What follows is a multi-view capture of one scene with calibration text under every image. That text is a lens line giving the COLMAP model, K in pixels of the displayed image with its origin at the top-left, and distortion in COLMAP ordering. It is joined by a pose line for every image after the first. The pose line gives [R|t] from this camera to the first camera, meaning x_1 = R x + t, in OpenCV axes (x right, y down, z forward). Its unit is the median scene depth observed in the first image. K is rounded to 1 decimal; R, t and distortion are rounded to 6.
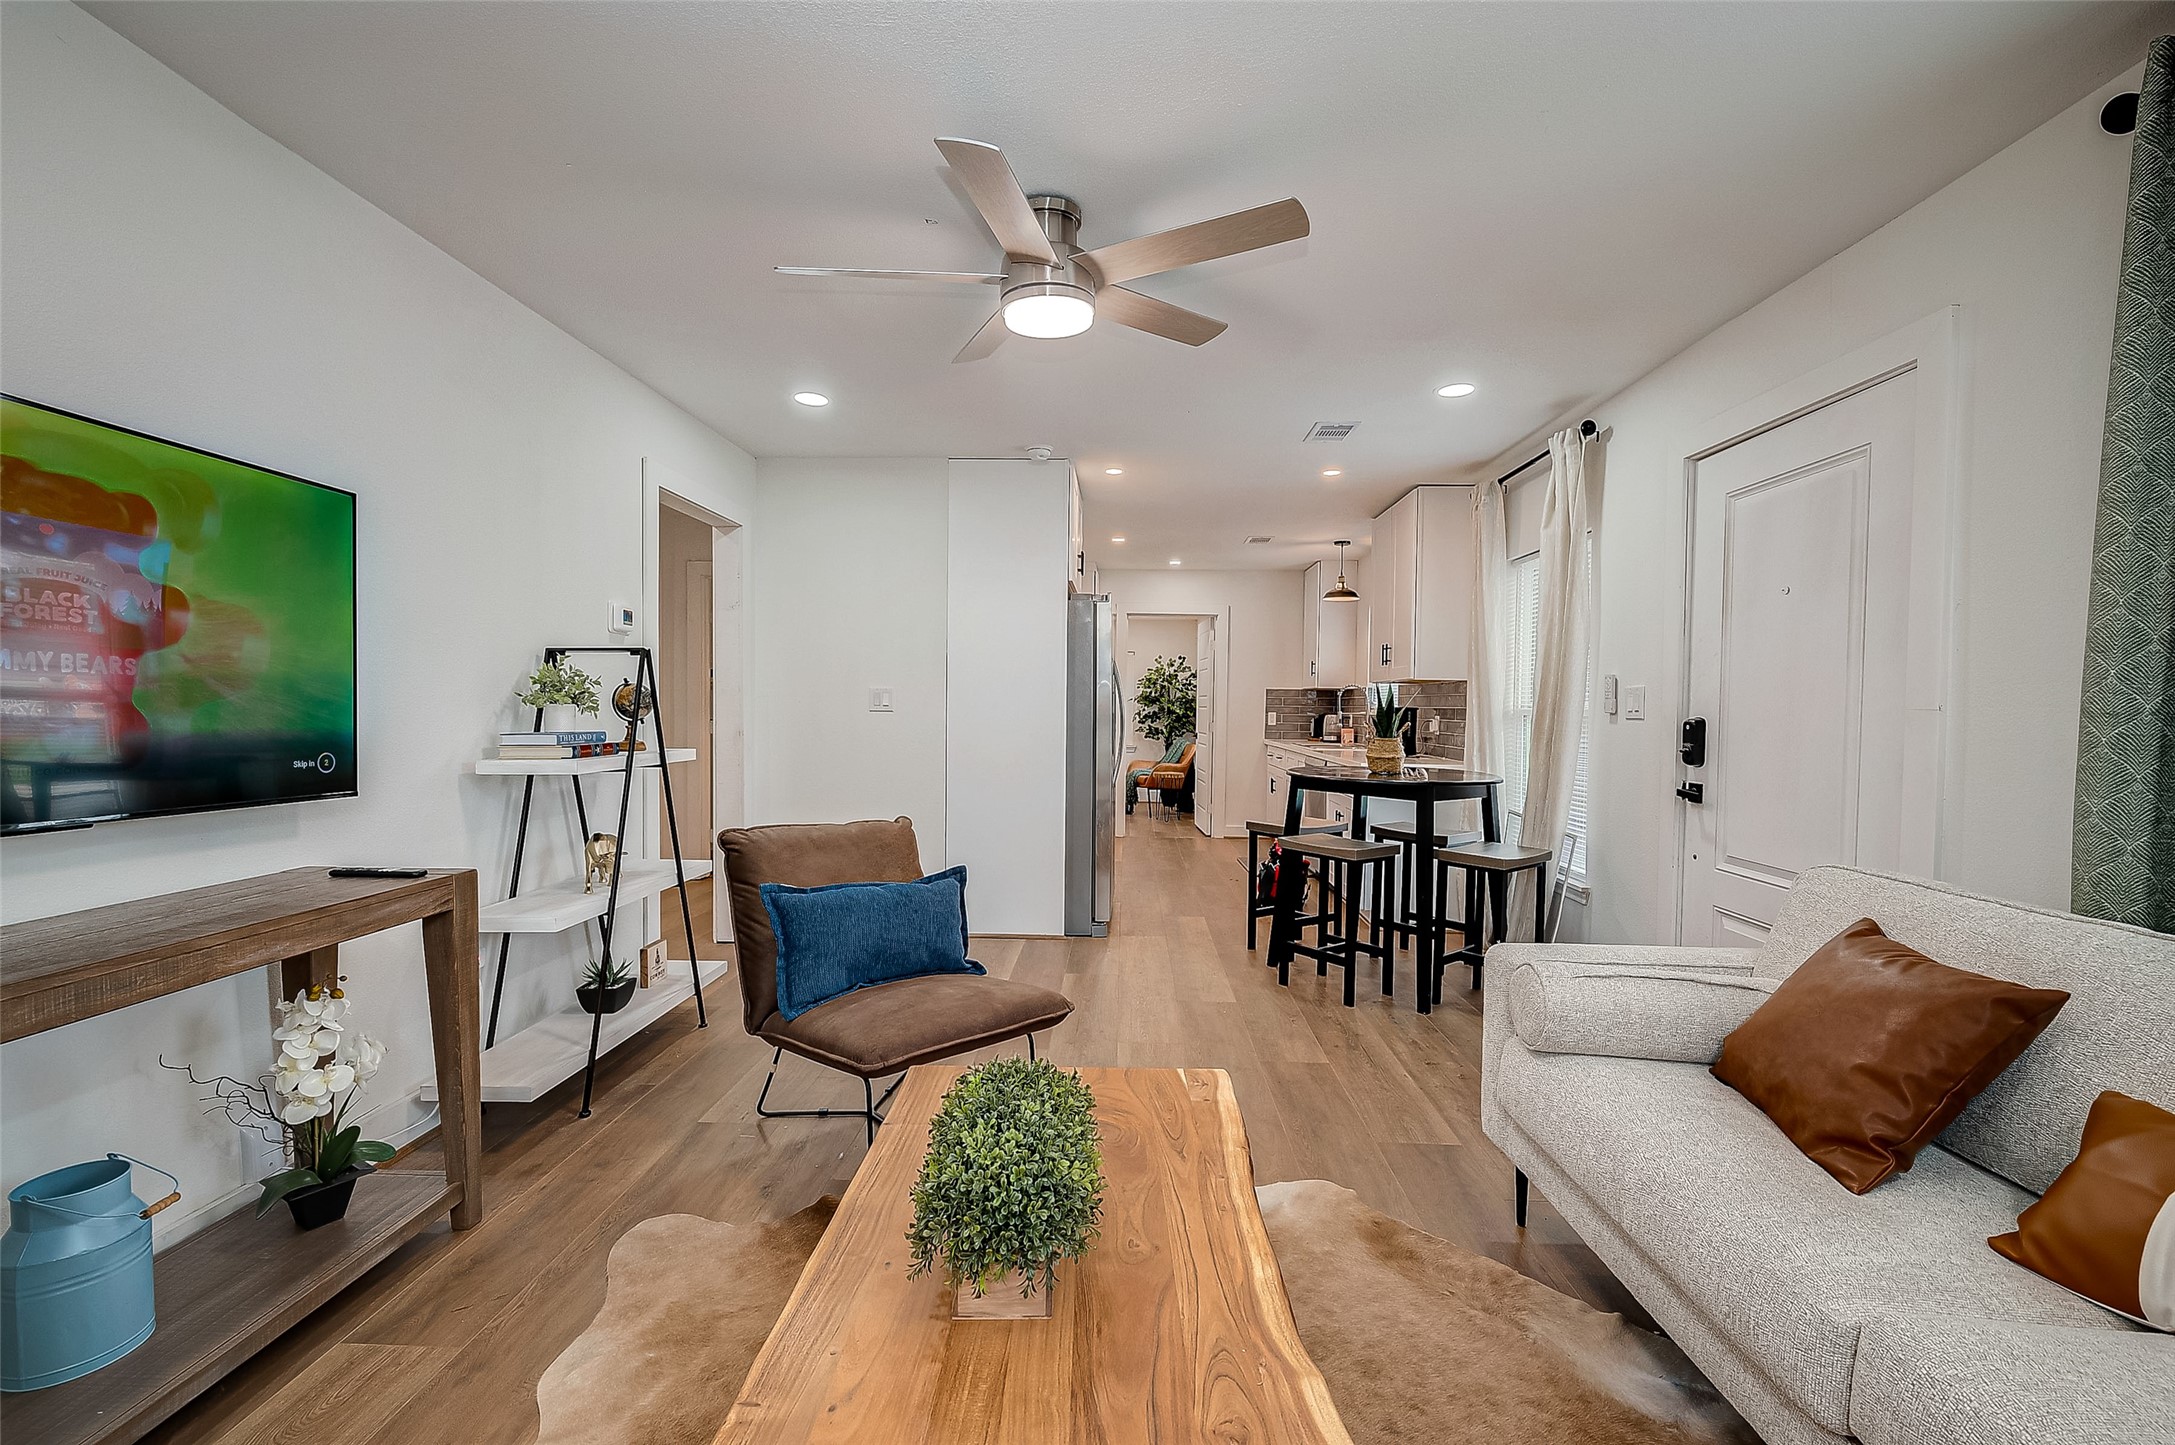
lens RADIAL K [[921.4, 0, 1095.0], [0, 921.4, 733.8], [0, 0, 1]] dist [0.001496, -0.000222]
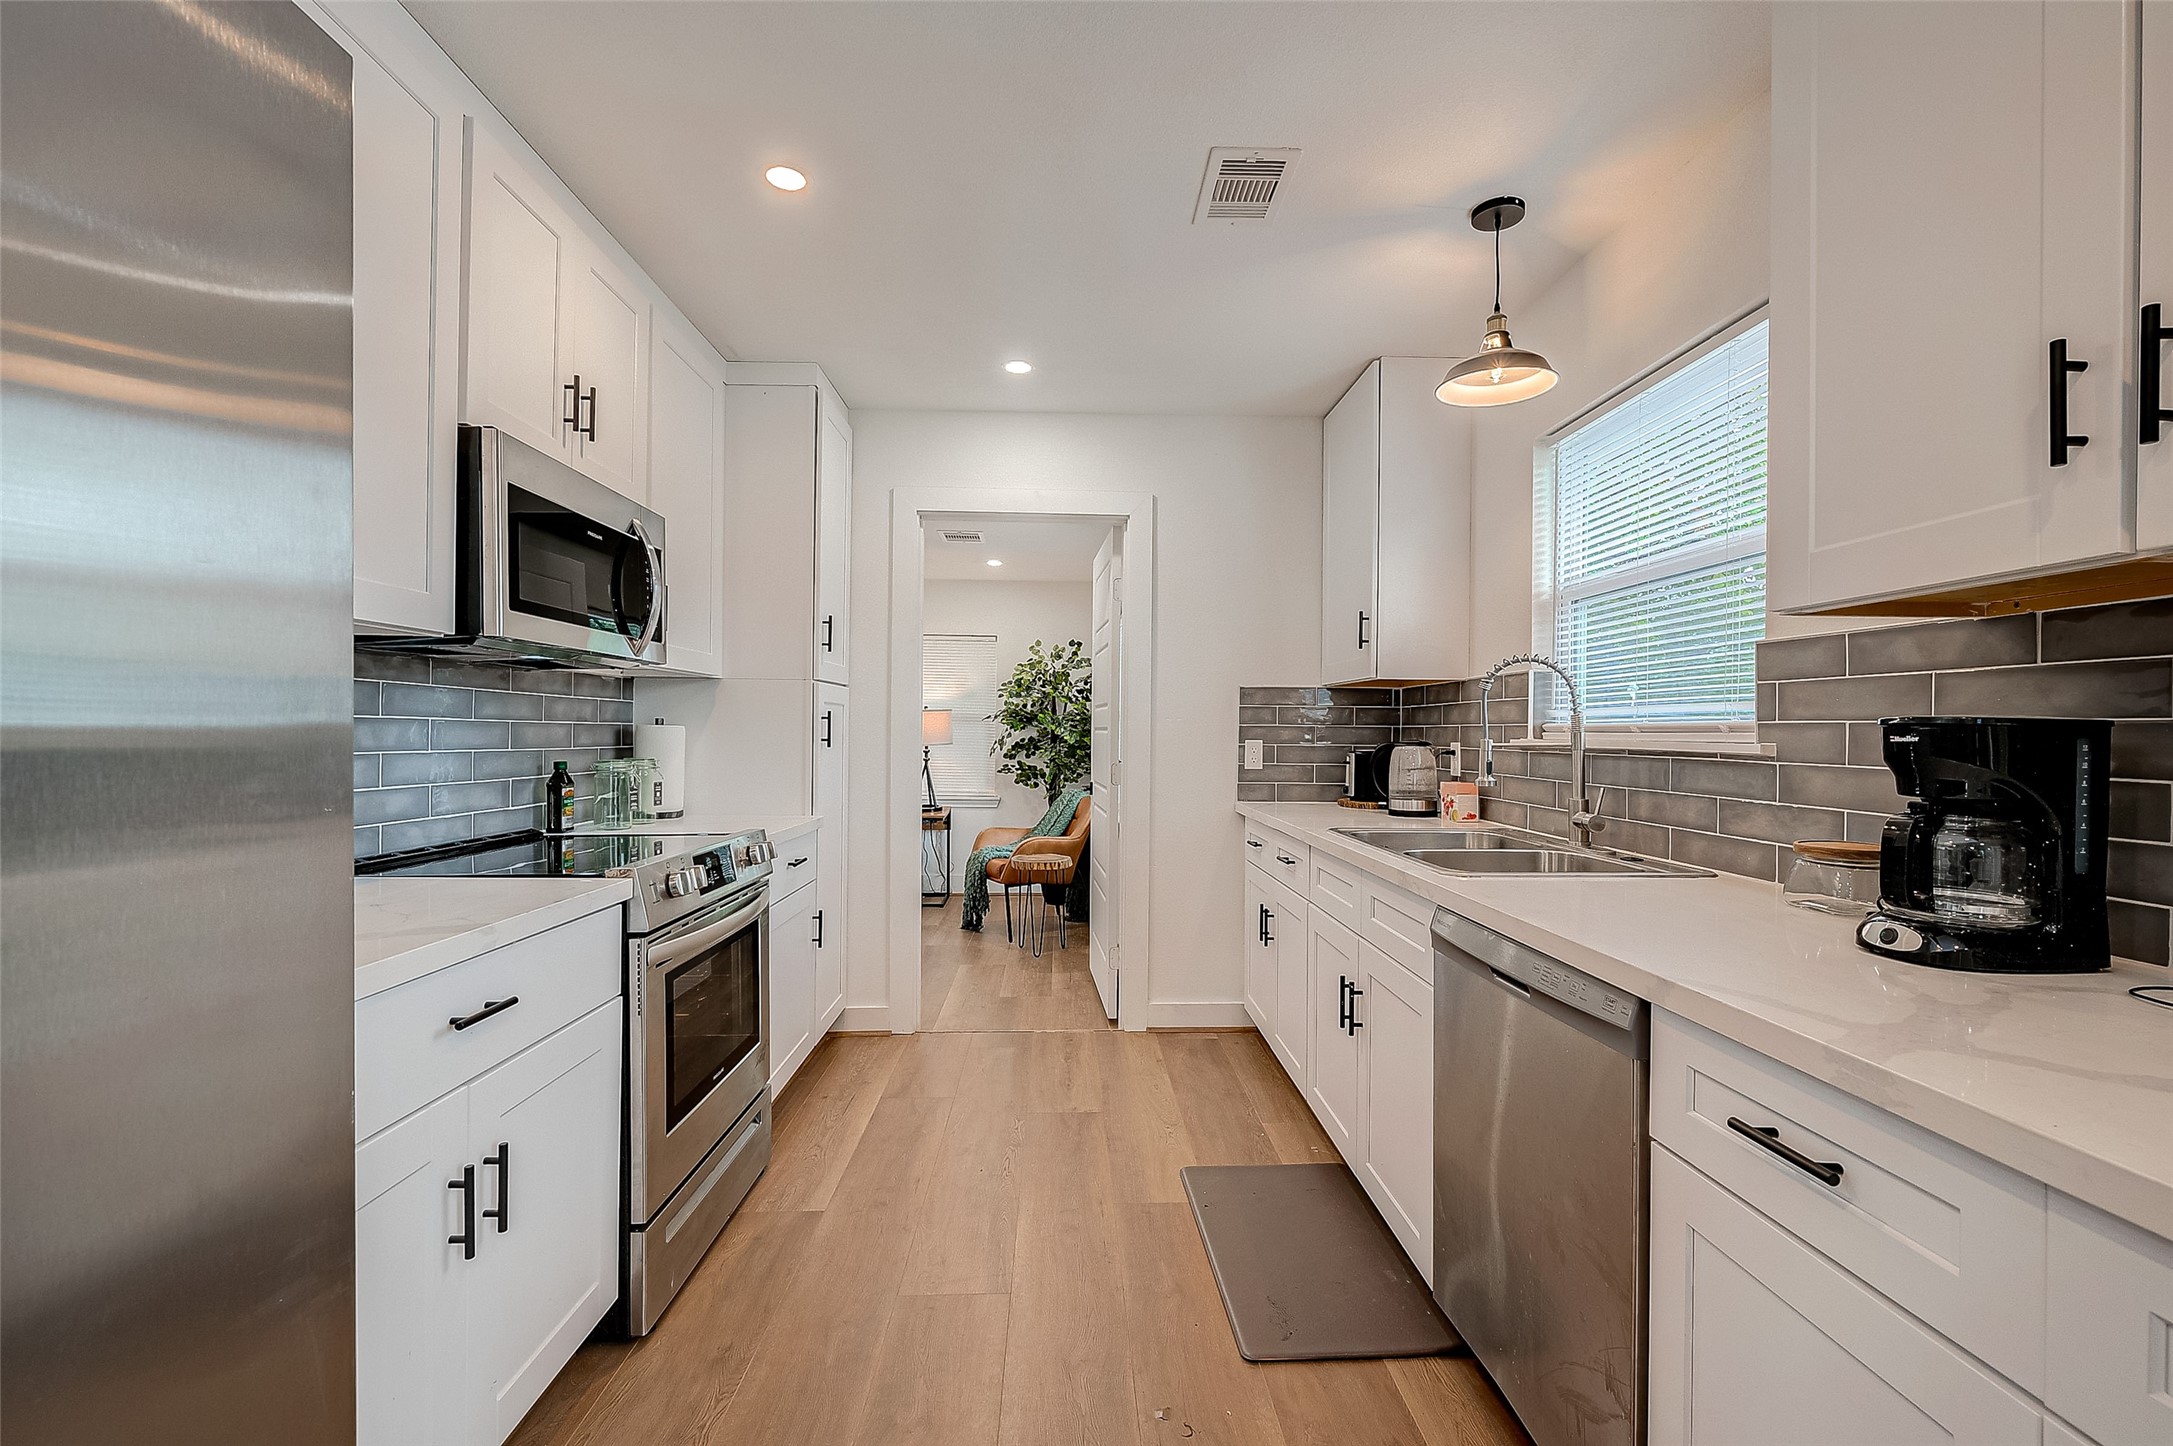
lens RADIAL K [[920.5, 0, 1094.0], [0, 920.5, 734.3], [0, 0, 1]] dist [0.001496, -0.000222]
pose [[0.997413, -0.006846, 0.071557, 0.241934], [0.008617, 0.999664, -0.024467, -0.045830], [-0.071365, 0.025020, 0.997136, 1.617295]]
